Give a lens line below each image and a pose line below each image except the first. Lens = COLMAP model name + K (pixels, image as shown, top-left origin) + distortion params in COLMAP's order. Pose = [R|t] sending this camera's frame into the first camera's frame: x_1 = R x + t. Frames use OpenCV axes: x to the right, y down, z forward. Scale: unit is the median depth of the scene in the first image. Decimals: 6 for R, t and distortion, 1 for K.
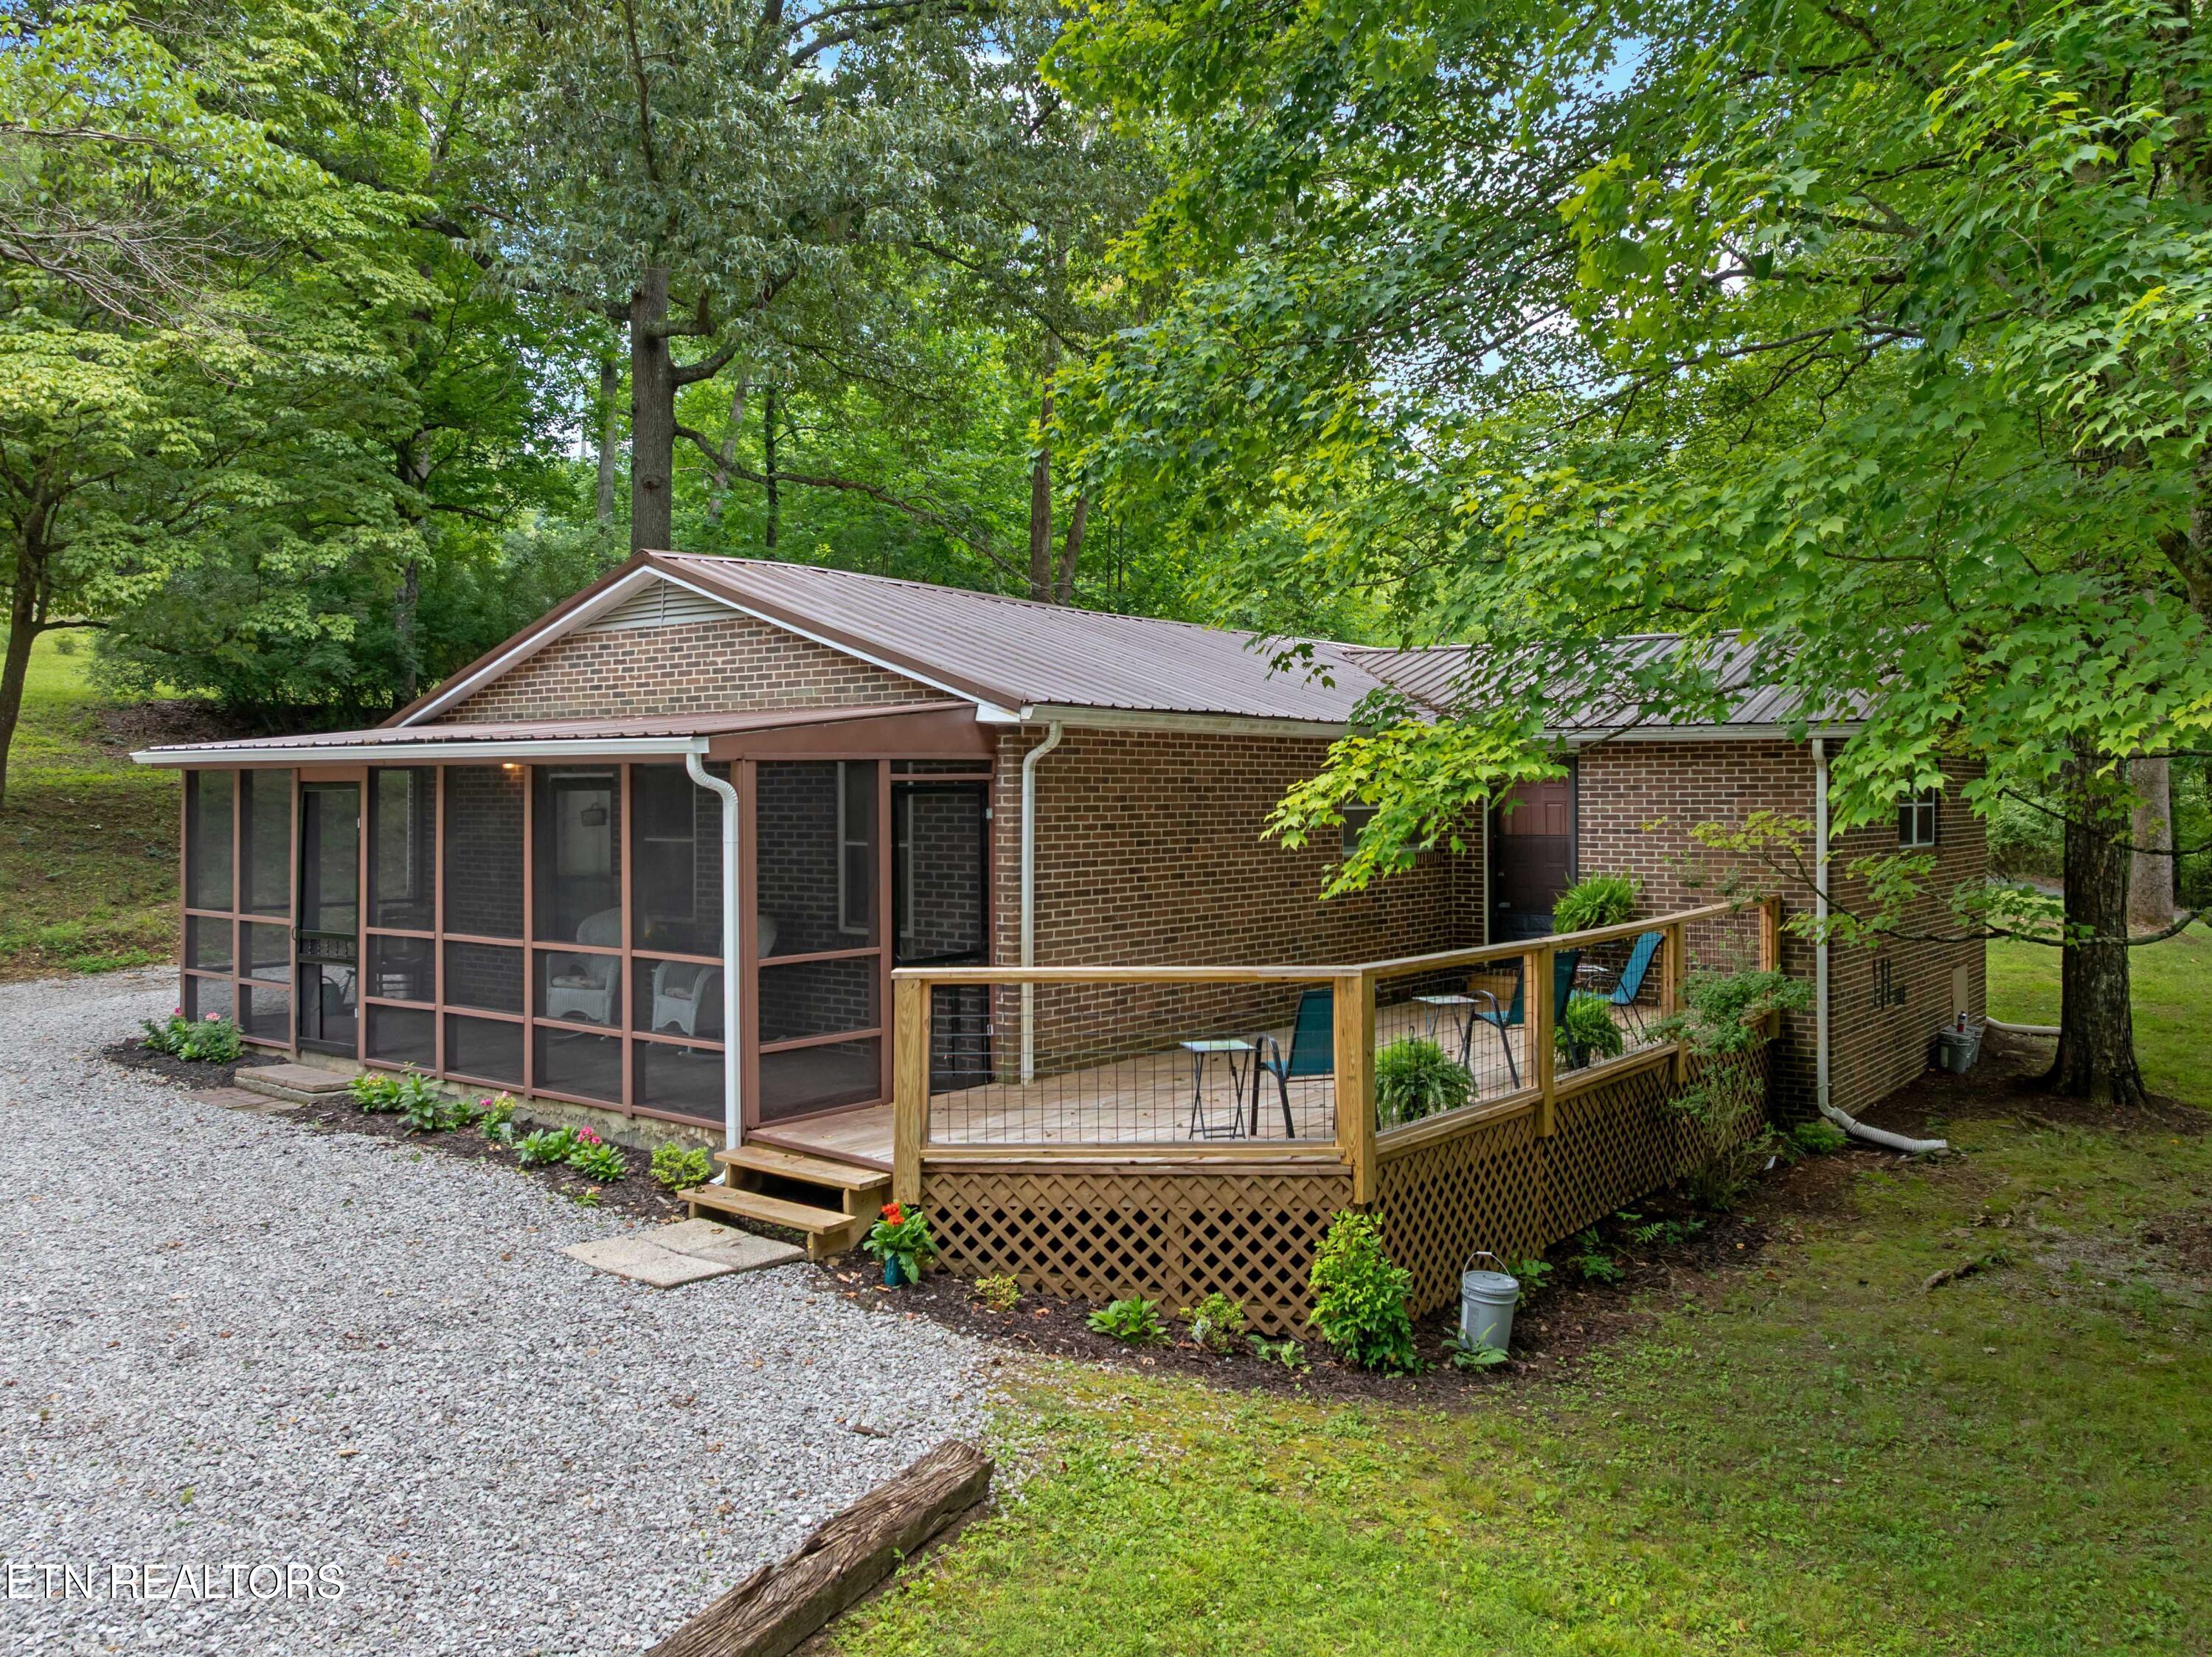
lens RADIAL K [[1523.5, 0, 1111.5], [0, 1523.5, 777.5], [0, 0, 1]] dist [-0.032895, -0.004486]
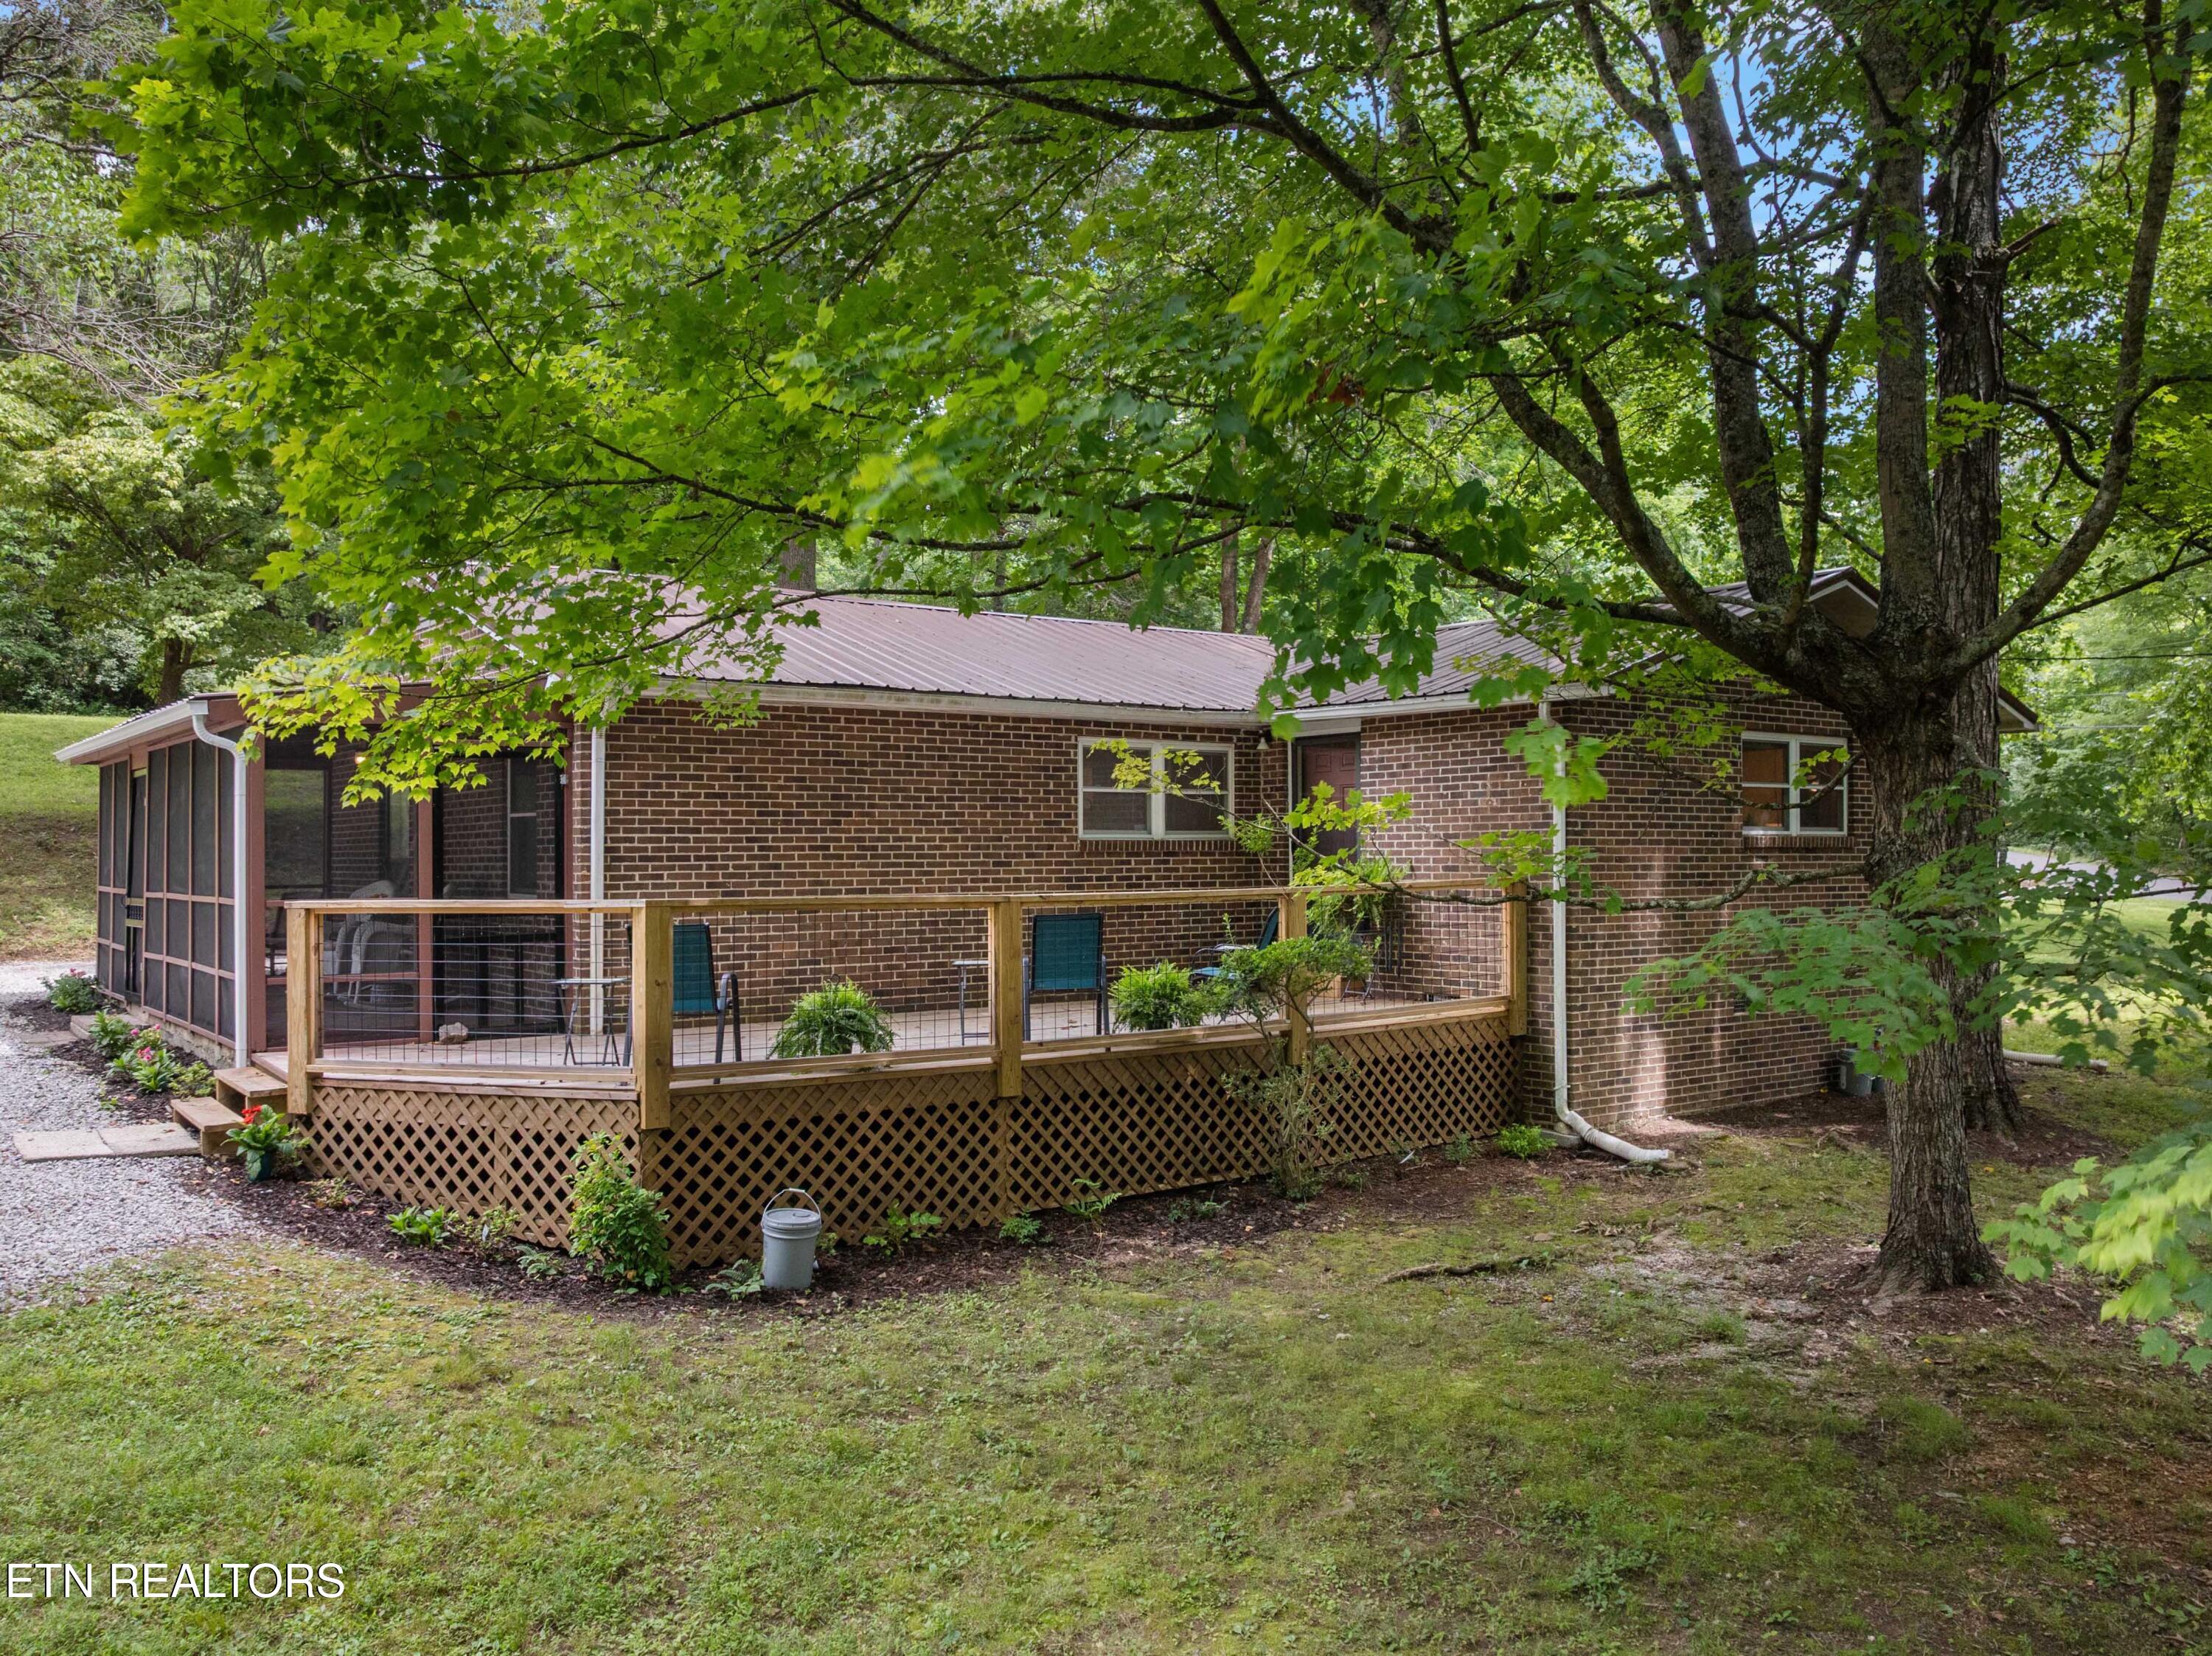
lens RADIAL K [[1554.1, 0, 1107.7], [0, 1554.1, 828.1], [0, 0, 1]] dist [-0.032772, -0.007870]
pose [[0.970316, -0.006633, -0.241749, 0.703991], [0.006804, 0.999977, -0.000127, 0.077458], [0.241744, -0.001522, 0.970339, 0.060767]]
